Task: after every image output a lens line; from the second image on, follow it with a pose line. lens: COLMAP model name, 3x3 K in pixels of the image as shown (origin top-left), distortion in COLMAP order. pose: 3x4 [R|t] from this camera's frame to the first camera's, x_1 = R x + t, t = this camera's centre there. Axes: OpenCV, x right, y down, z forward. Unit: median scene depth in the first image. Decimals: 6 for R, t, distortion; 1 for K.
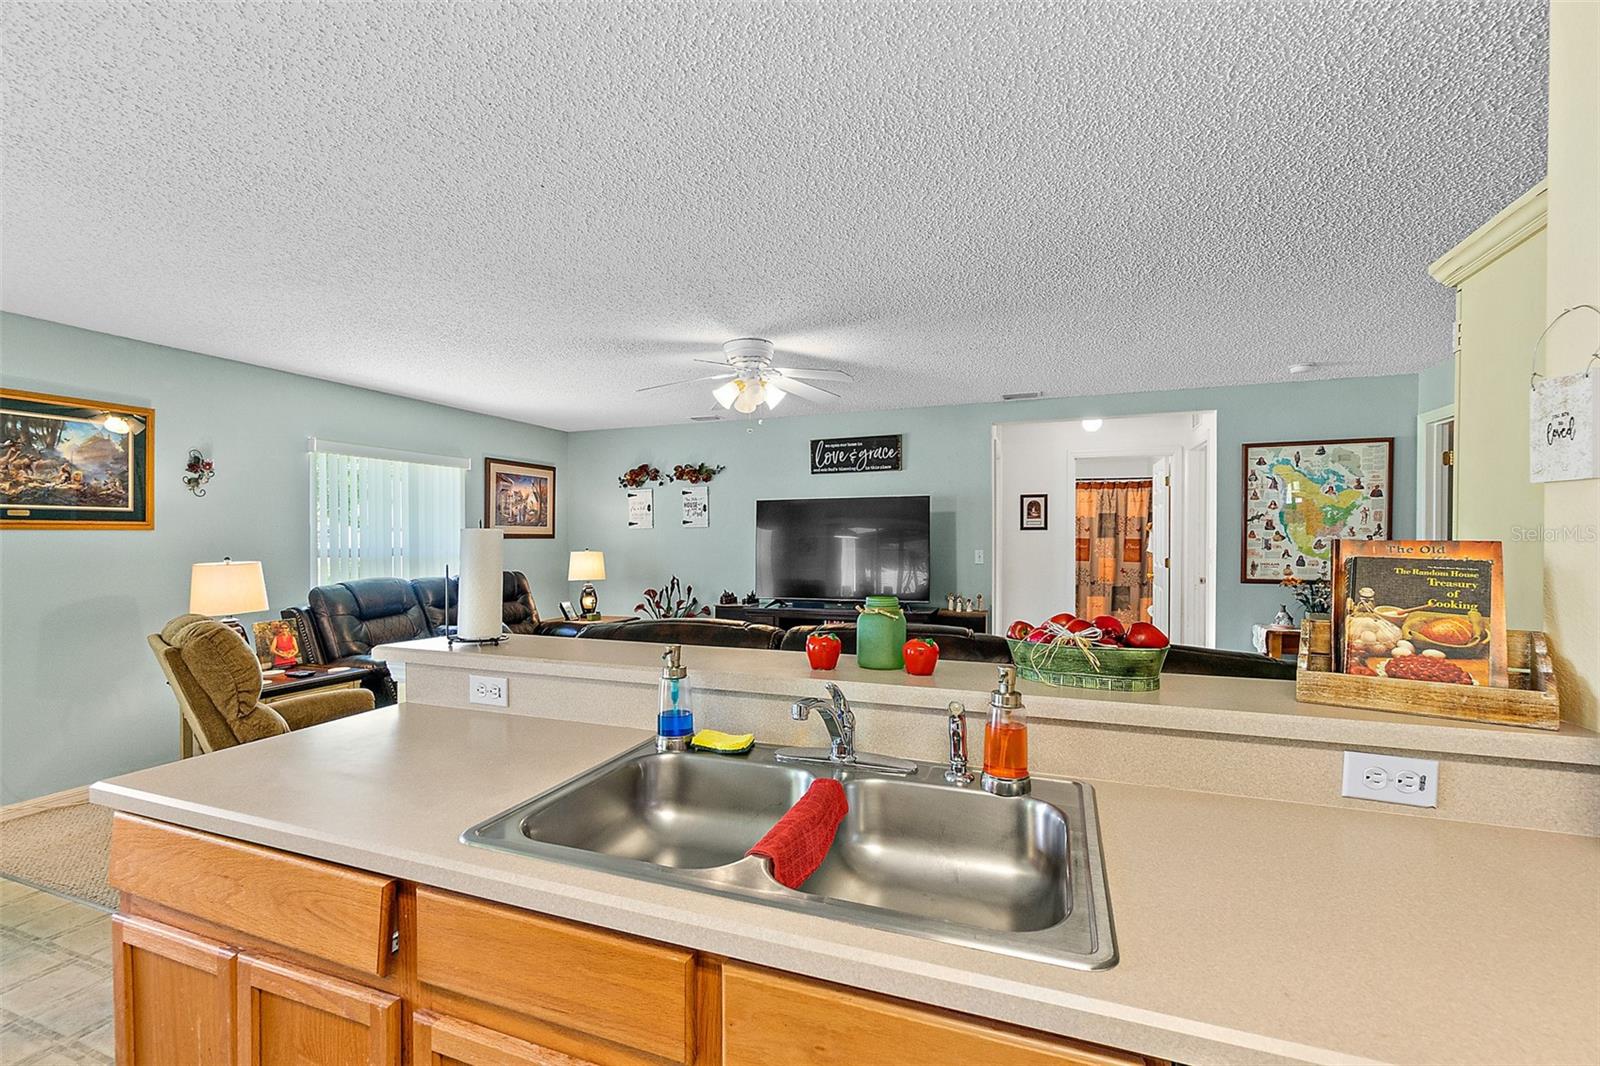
lens RADIAL K [[708.3, 0, 800.0], [0, 708.3, 533.0], [0, 0, 1]] dist [-0.001478, -0.000115]
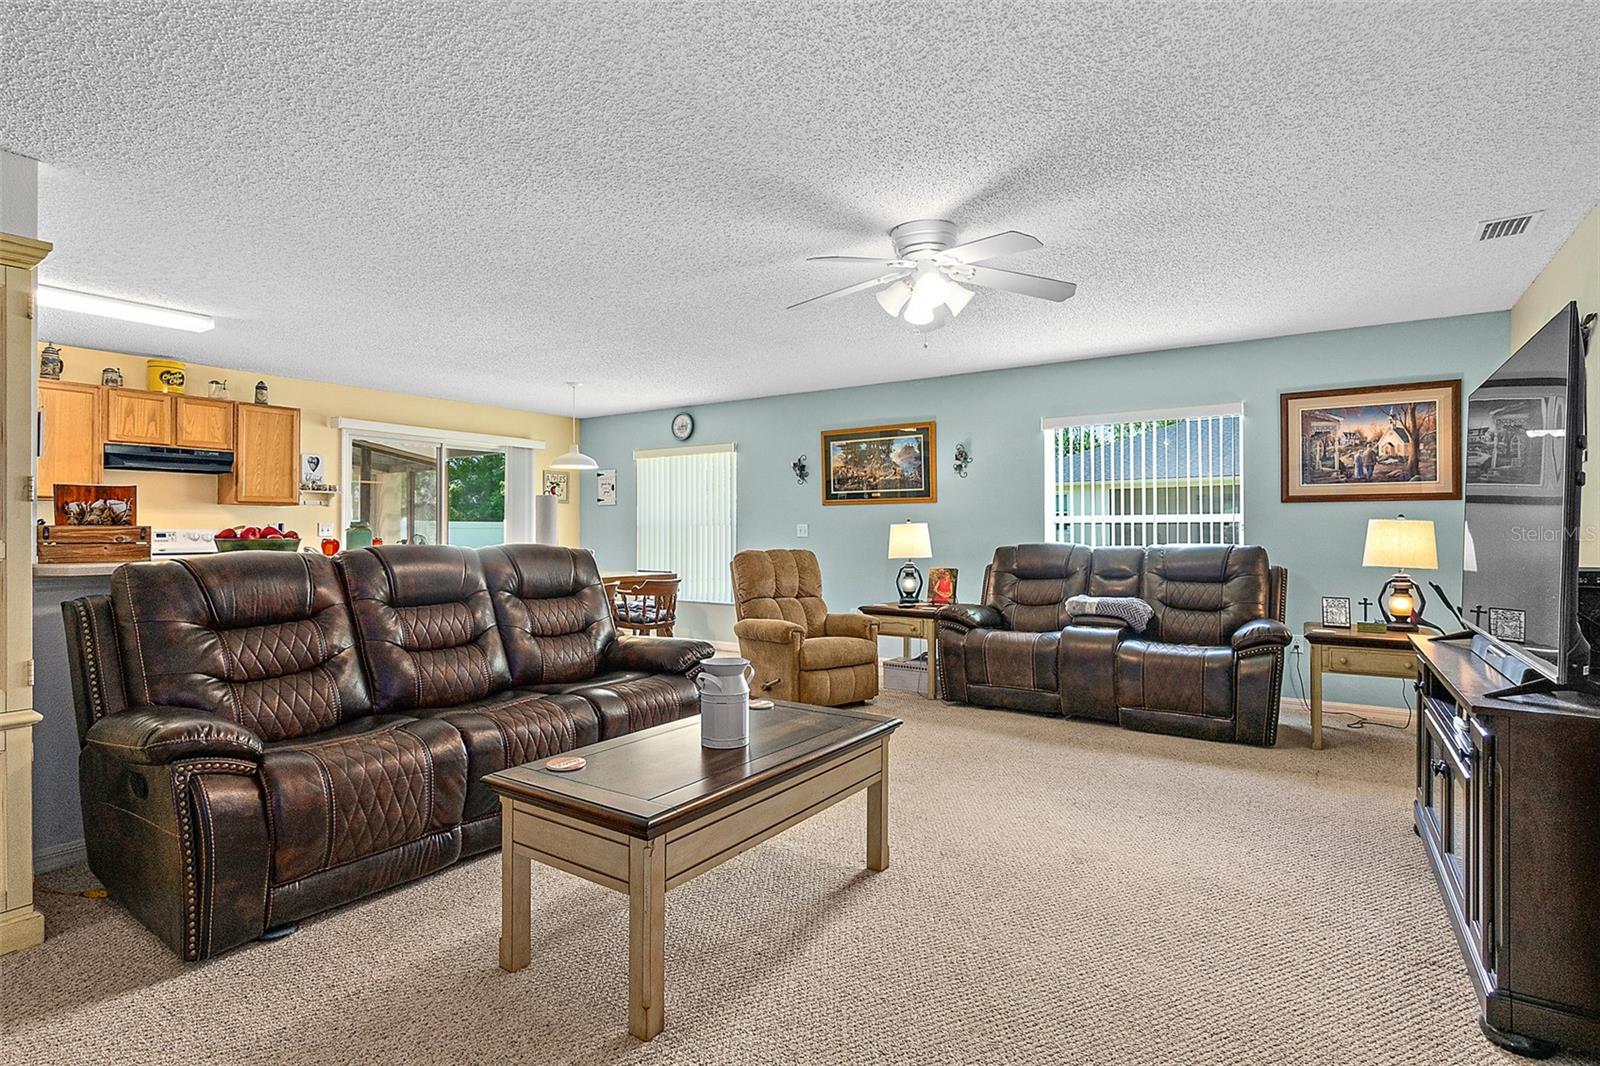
lens RADIAL K [[815.1, 0, 788.5], [0, 815.1, 517.4], [0, 0, 1]] dist [0.000325, -0.000060]
pose [[-0.244409, -0.012735, -0.969589, 0.504748], [0.009407, 0.999836, -0.015503, 0.031238], [0.969627, -0.012910, -0.244249, 0.684738]]
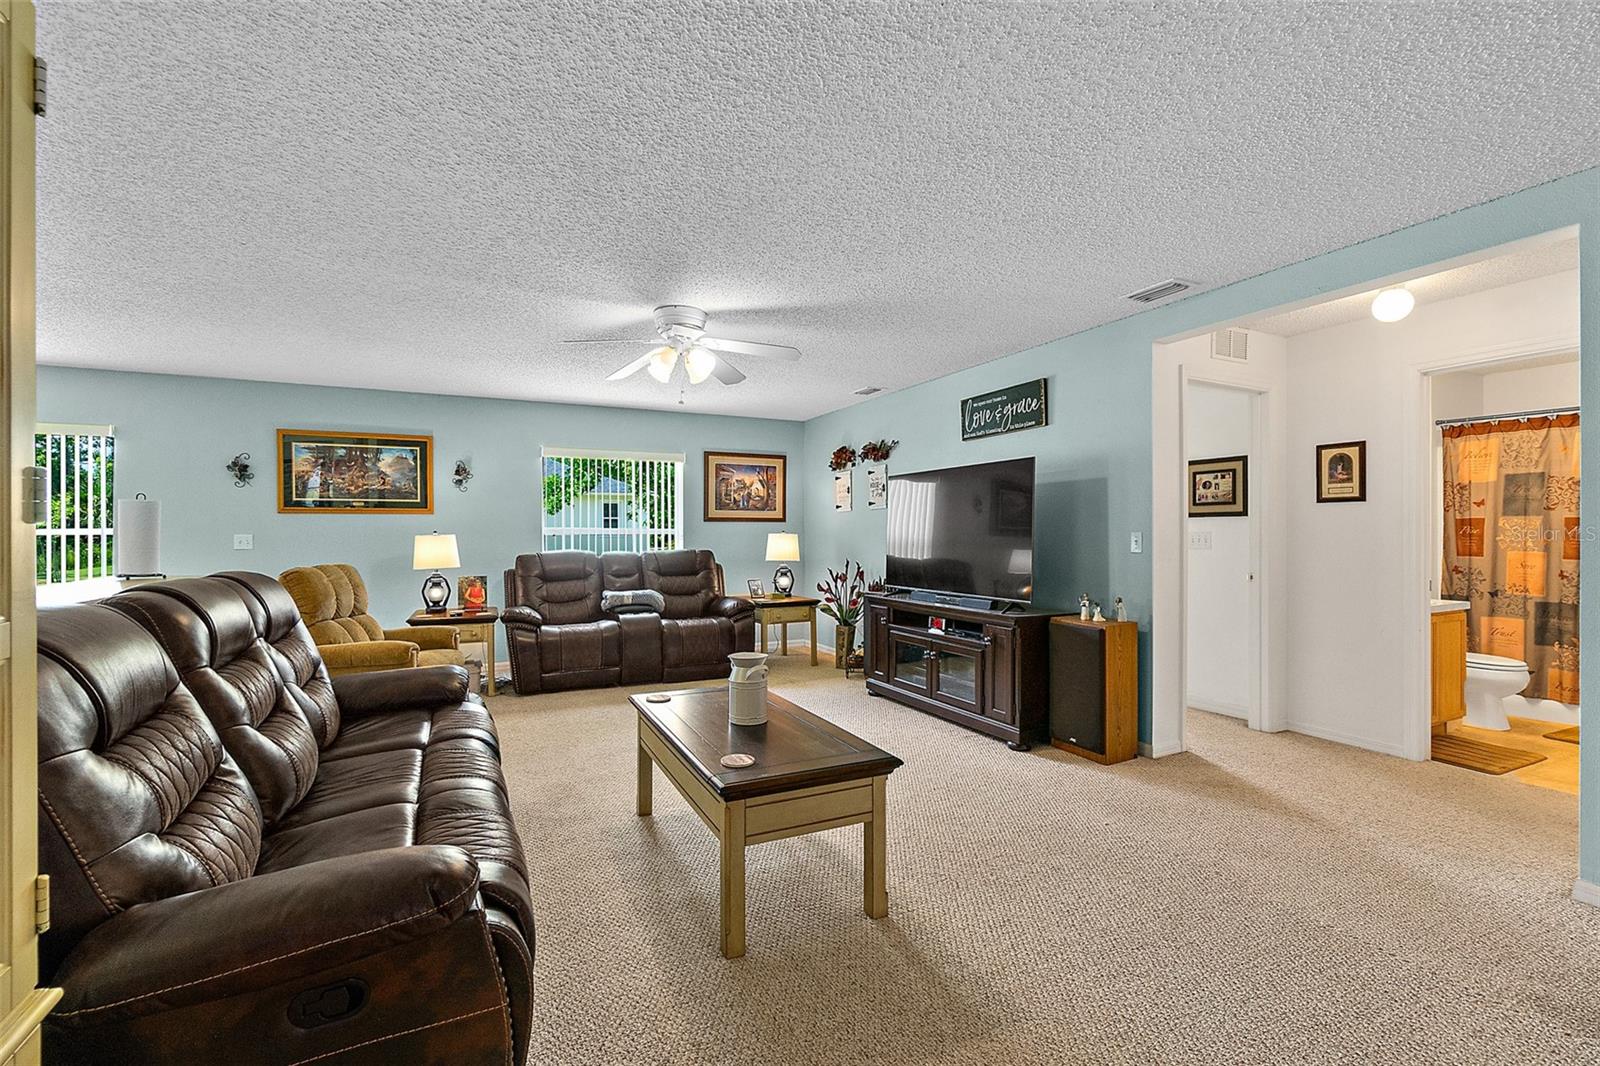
lens RADIAL K [[695.8, 0, 800.0], [0, 695.8, 533.0], [0, 0, 1]] dist [-0.001097, -0.000202]
pose [[0.721210, 0.003972, -0.692705, 0.445074], [0.003783, 0.999946, 0.009672, 0.015871], [0.692706, -0.009596, 0.721156, 0.278934]]
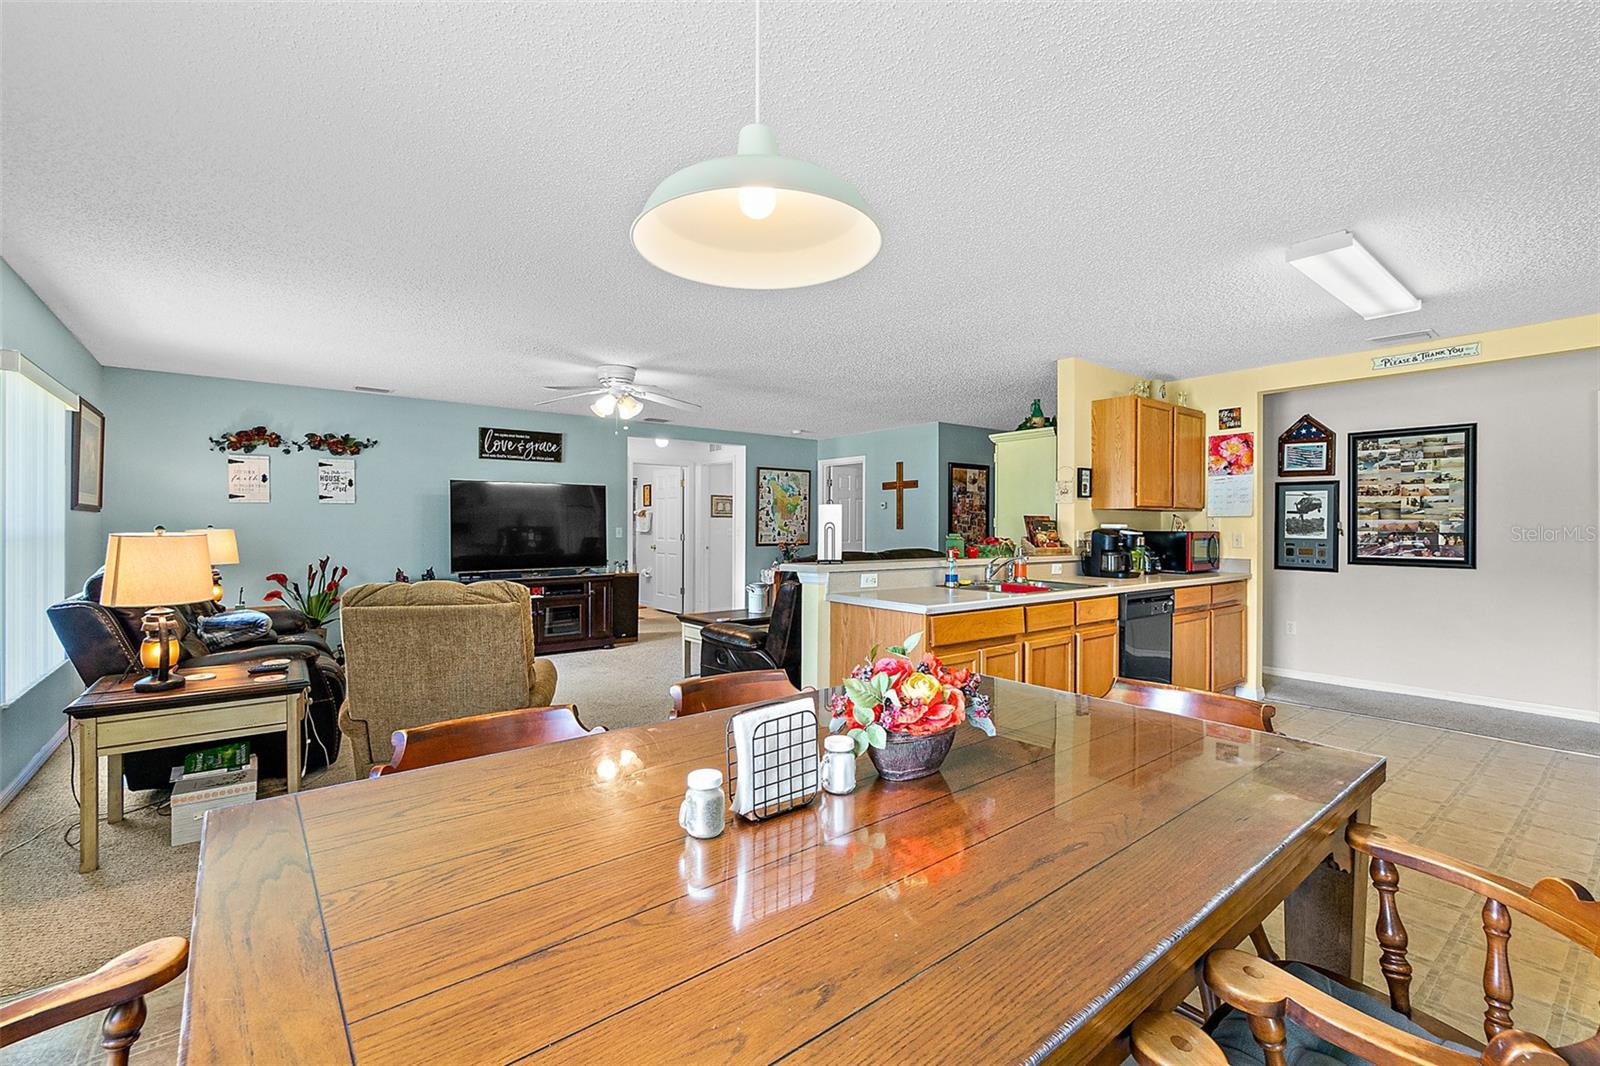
lens RADIAL K [[695.8, 0, 800.0], [0, 695.8, 533.0], [0, 0, 1]] dist [-0.001097, -0.000202]
pose [[0.503114, -0.003328, 0.864214, -0.662784], [-0.009450, 0.999912, 0.009352, 0.017128], [-0.864168, -0.012872, 0.503038, 0.034303]]
